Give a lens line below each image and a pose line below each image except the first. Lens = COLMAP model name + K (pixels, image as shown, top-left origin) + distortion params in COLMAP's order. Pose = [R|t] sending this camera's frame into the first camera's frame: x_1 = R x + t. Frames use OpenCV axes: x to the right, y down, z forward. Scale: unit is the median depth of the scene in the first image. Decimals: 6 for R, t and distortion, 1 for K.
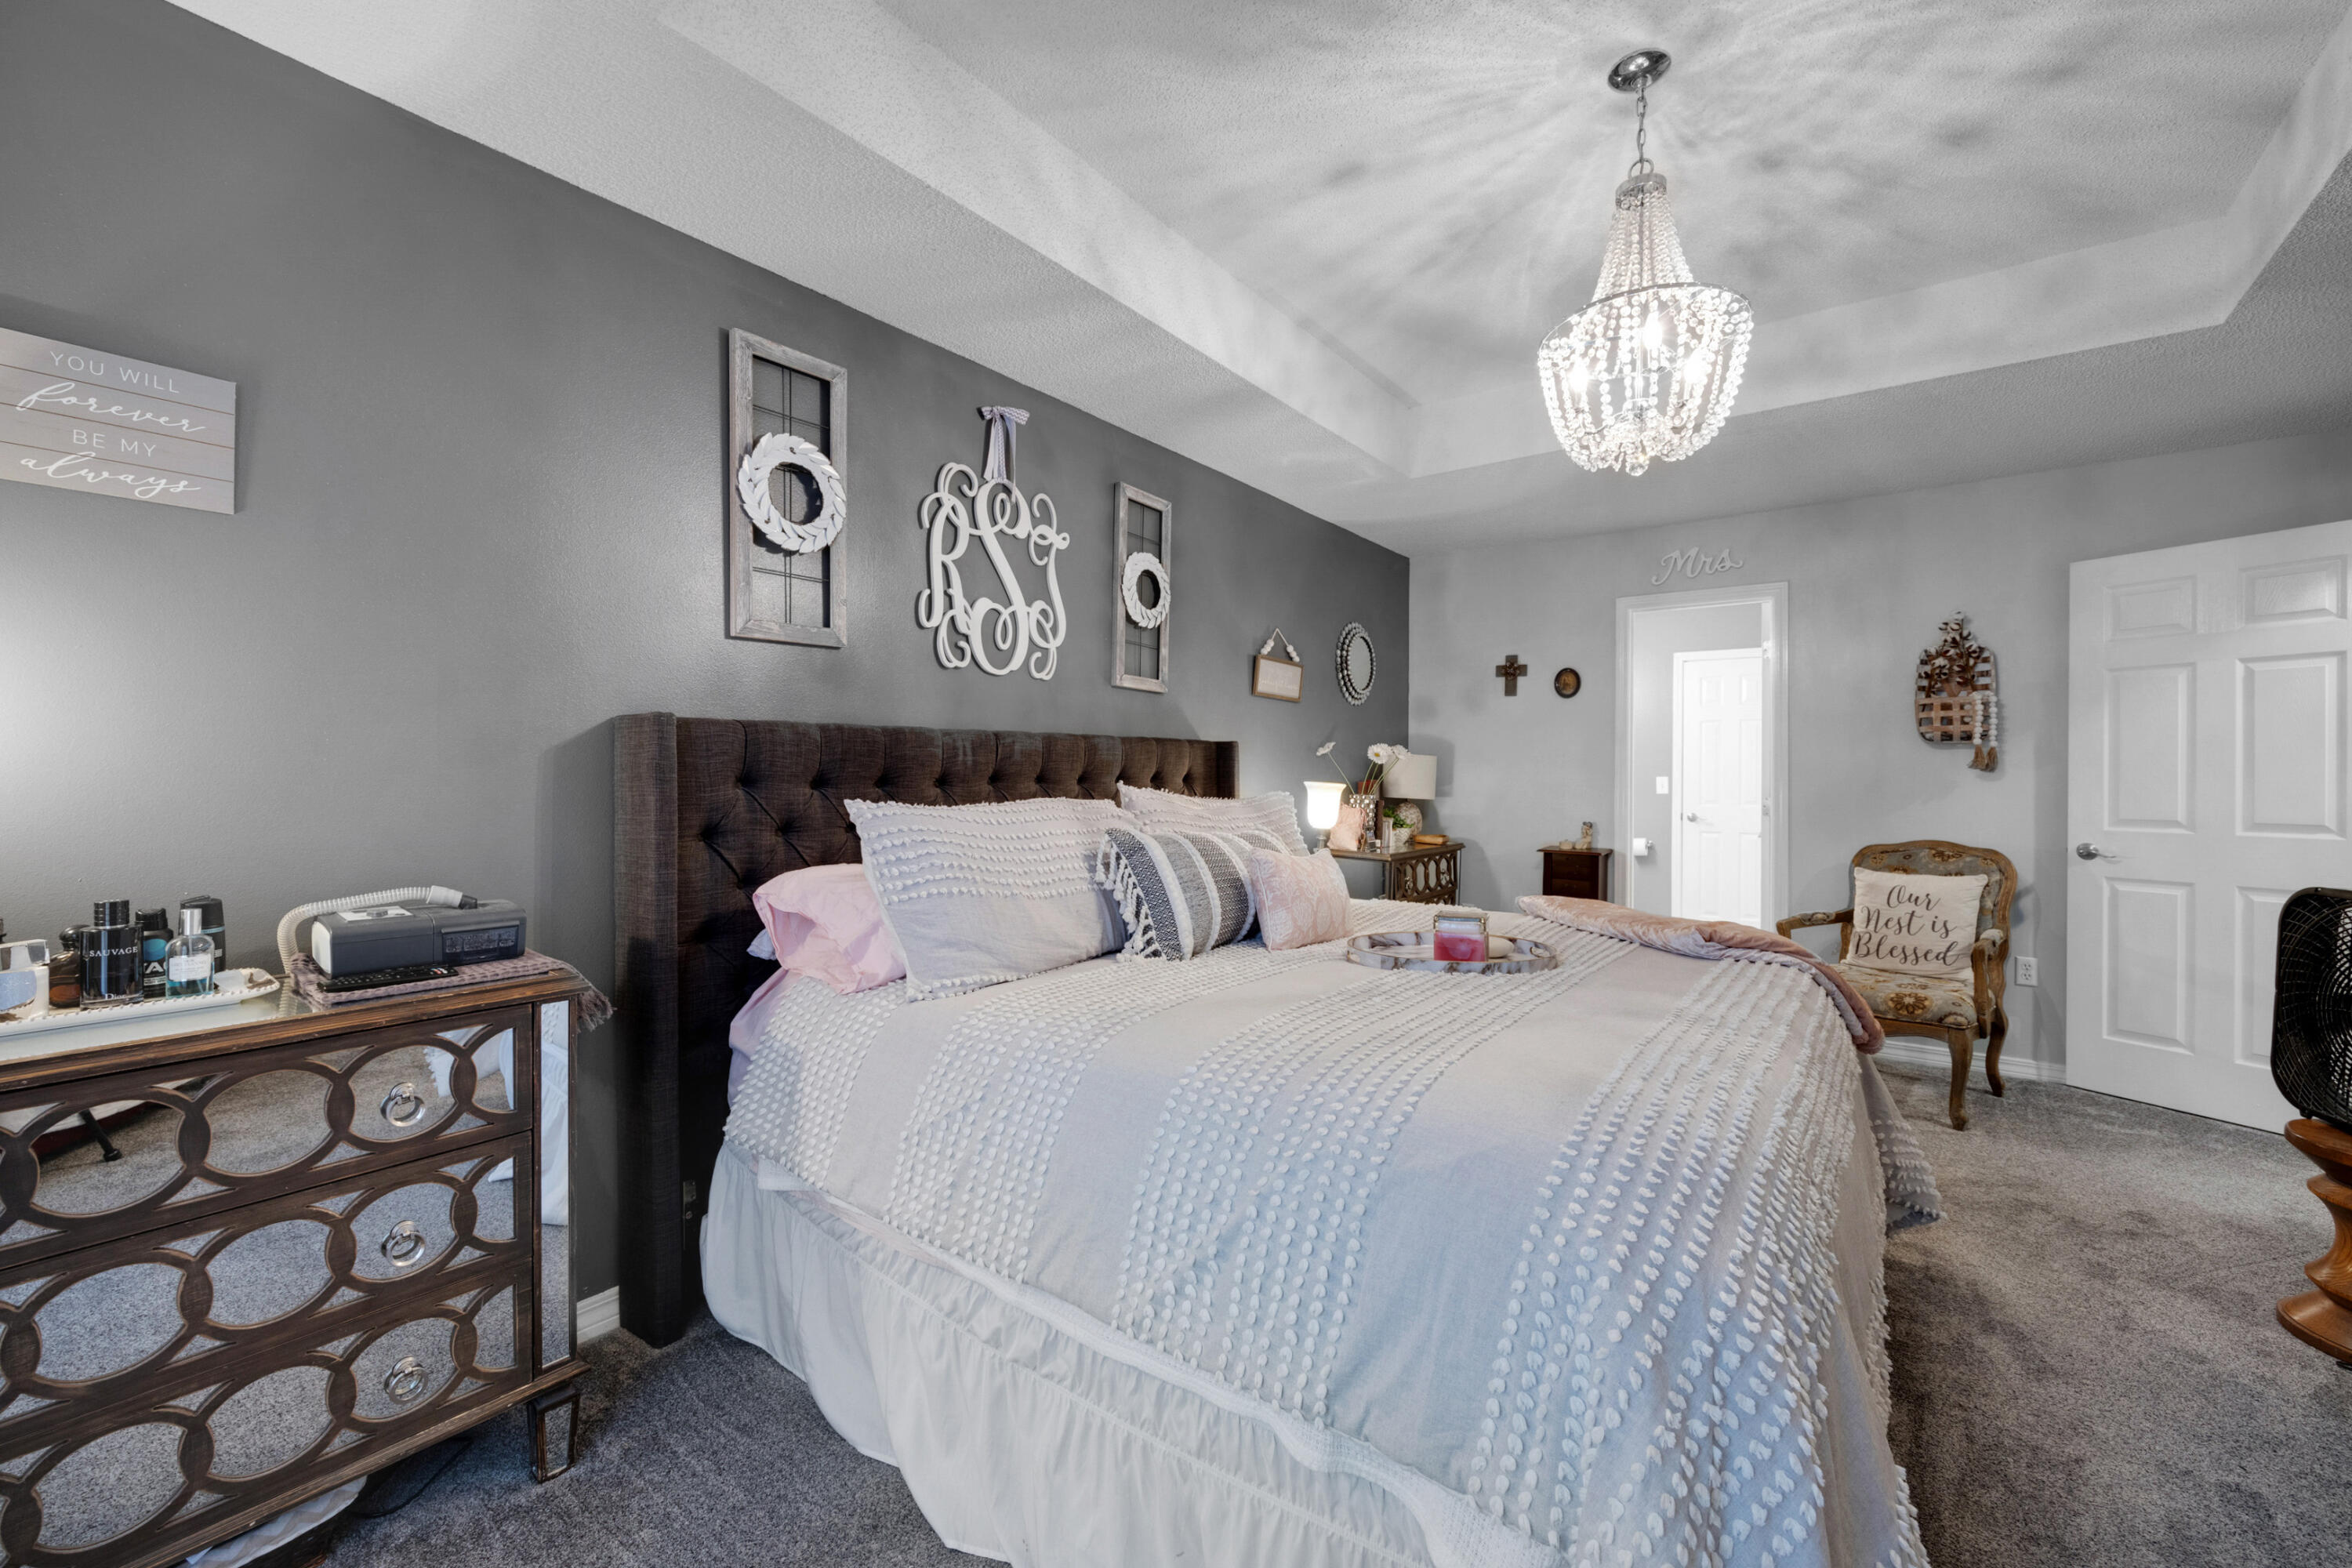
lens RADIAL K [[961.4, 0, 1194.3], [0, 961.4, 787.0], [0, 0, 1]] dist [-0.000425, 0.000097]
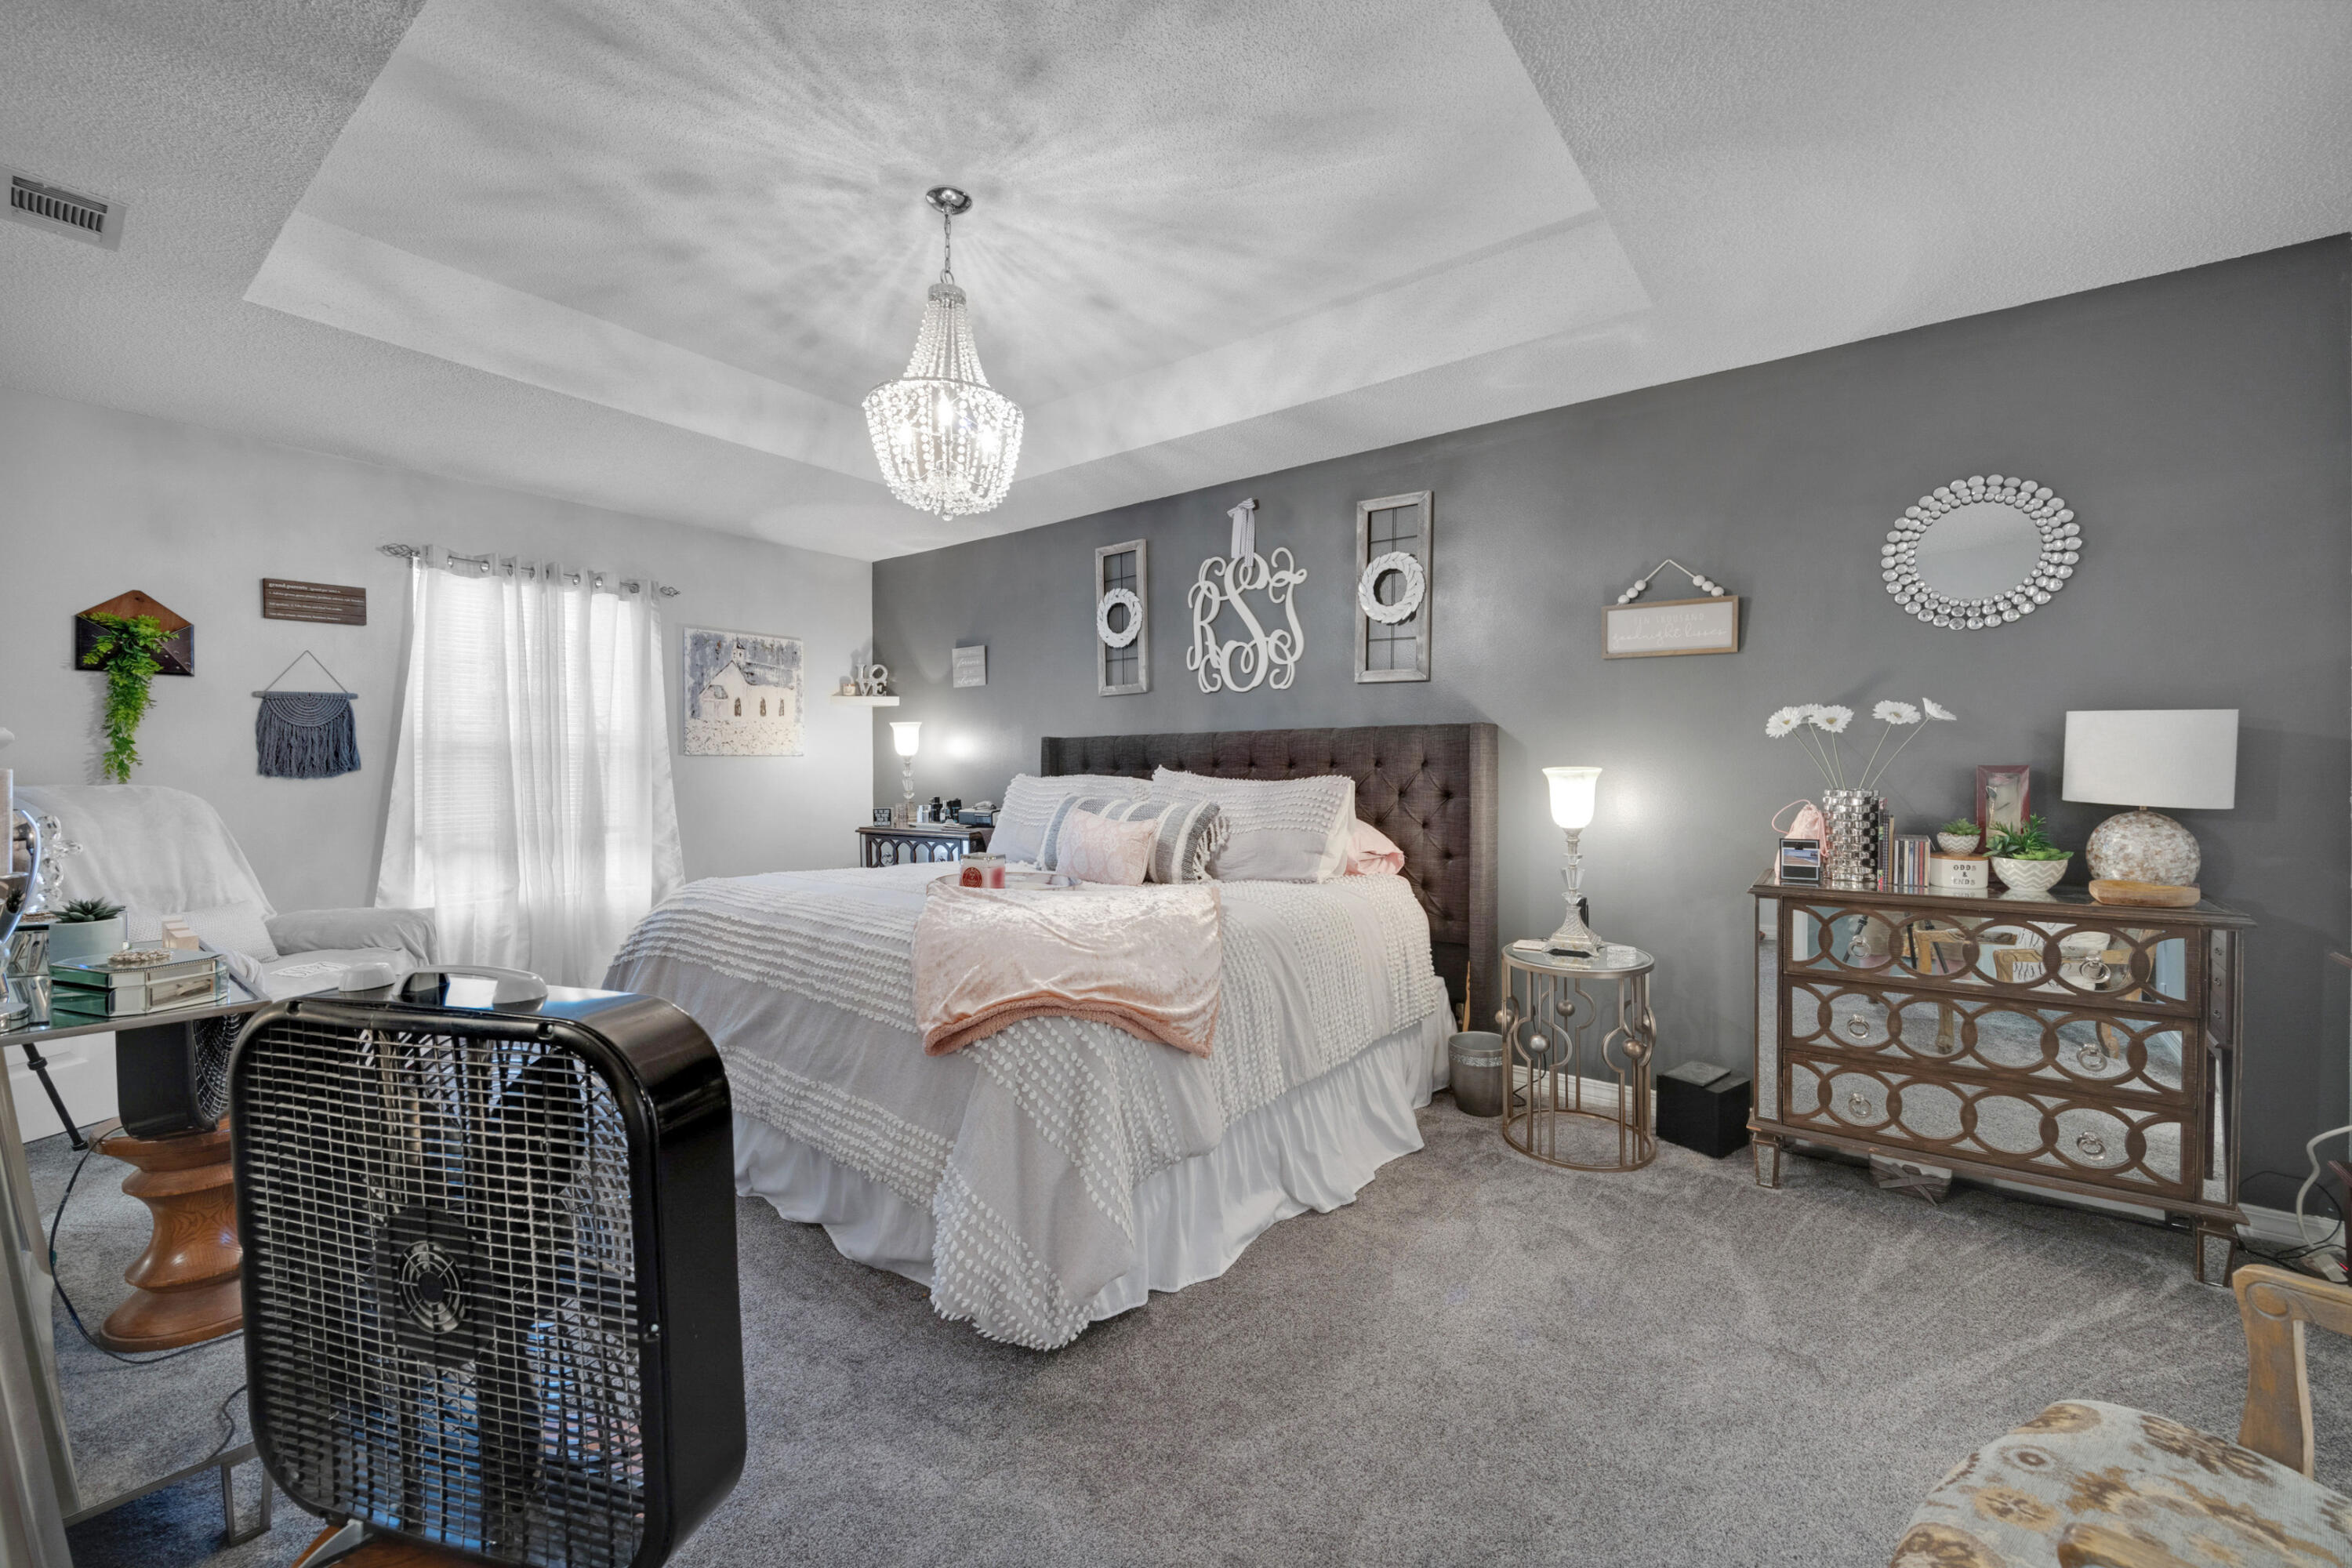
lens RADIAL K [[961.4, 0, 1193.7], [0, 961.4, 777.2], [0, 0, 1]] dist [-0.000425, 0.000097]
pose [[-0.027988, 0.012584, -0.999529, 1.249294], [-0.008454, 0.999882, 0.012825, -0.007907], [0.999573, 0.008809, -0.027878, 0.989751]]
